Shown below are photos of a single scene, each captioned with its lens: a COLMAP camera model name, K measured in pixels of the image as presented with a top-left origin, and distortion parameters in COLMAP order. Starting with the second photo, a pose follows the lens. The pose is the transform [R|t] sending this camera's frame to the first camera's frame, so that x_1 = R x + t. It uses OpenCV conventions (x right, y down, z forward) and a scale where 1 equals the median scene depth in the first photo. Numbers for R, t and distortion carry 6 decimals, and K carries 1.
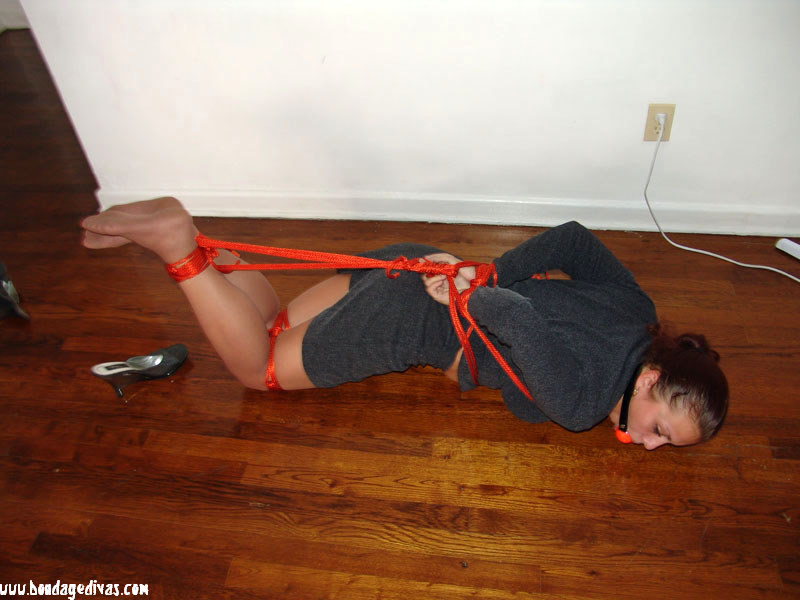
lens RADIAL K [[659.5, 0, 400.0], [0, 659.5, 300.0], [0, 0, 1]] dist [-0.161606, 0.127027]
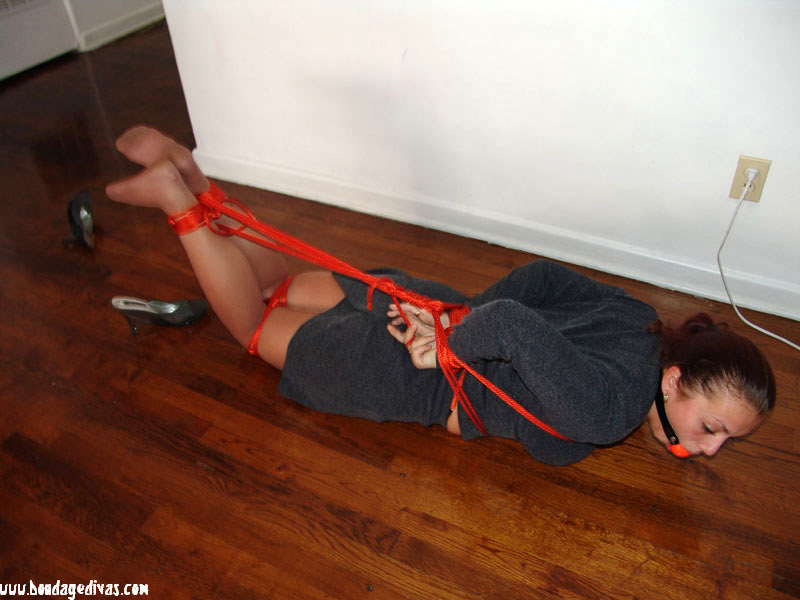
lens RADIAL K [[659.5, 0, 400.0], [0, 659.5, 300.0], [0, 0, 1]] dist [-0.161606, 0.127027]
pose [[0.947777, 0.226862, -0.224172, 0.220846], [-0.237890, 0.971017, -0.023105, 0.021242], [0.212433, 0.075227, 0.974276, 0.077563]]
